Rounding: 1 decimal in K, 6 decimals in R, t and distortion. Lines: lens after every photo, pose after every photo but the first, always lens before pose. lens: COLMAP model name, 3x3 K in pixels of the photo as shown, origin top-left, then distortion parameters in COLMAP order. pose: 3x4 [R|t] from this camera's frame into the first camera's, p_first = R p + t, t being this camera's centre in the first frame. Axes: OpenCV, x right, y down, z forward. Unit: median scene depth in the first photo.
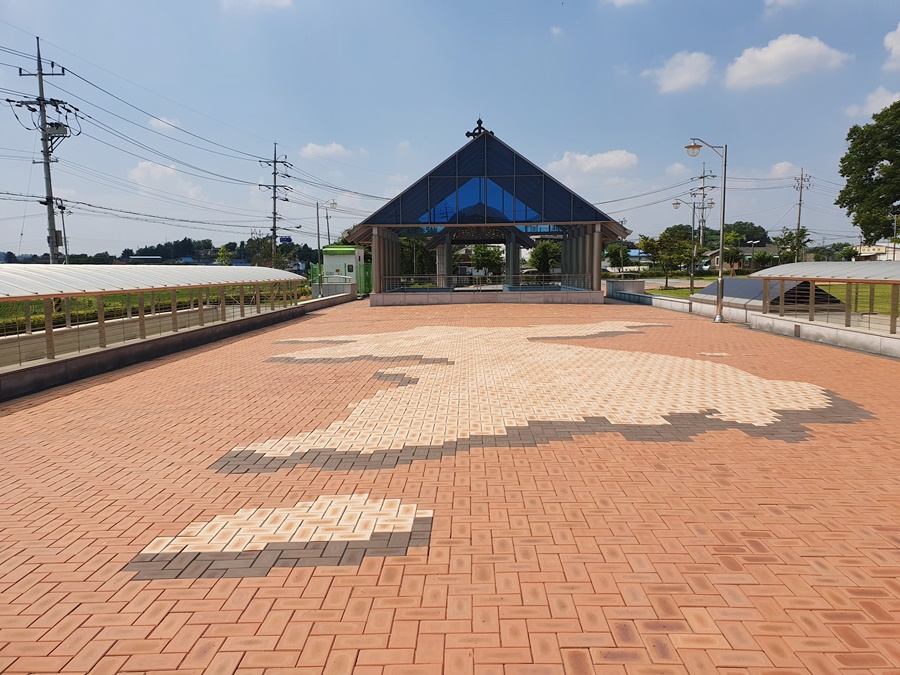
lens RADIAL K [[689.8, 0, 450.5], [0, 689.8, 338.1], [0, 0, 1]] dist [0.018324, -0.046934]
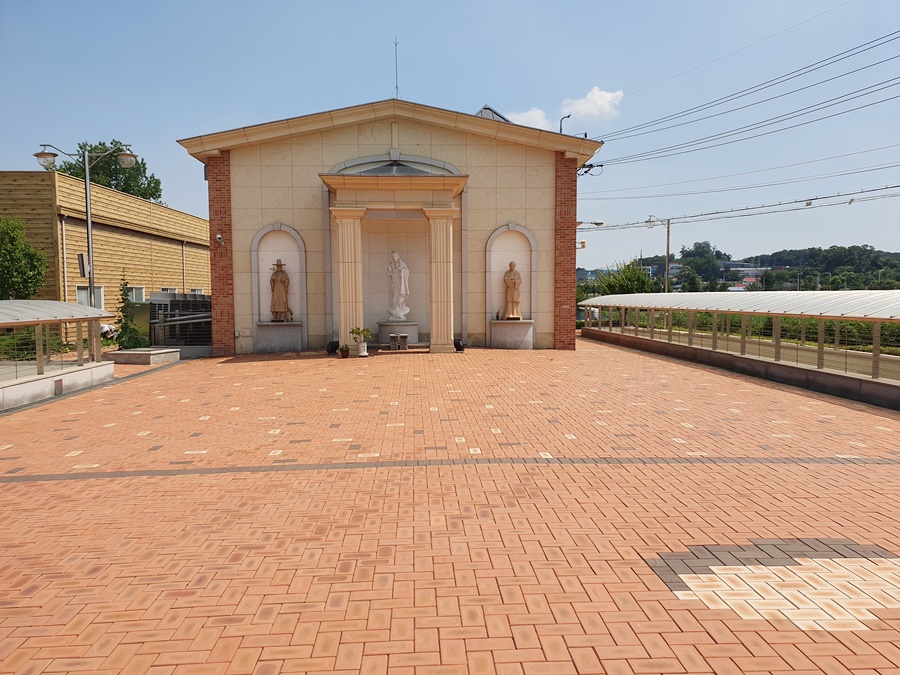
lens RADIAL K [[689.8, 0, 449.7], [0, 689.8, 337.5], [0, 0, 1]] dist [0.018324, -0.046934]
pose [[-0.996899, 0.025978, -0.074276, 0.333499], [0.014027, 0.987482, 0.157106, -0.213383], [0.077427, 0.155577, -0.984785, 1.922910]]
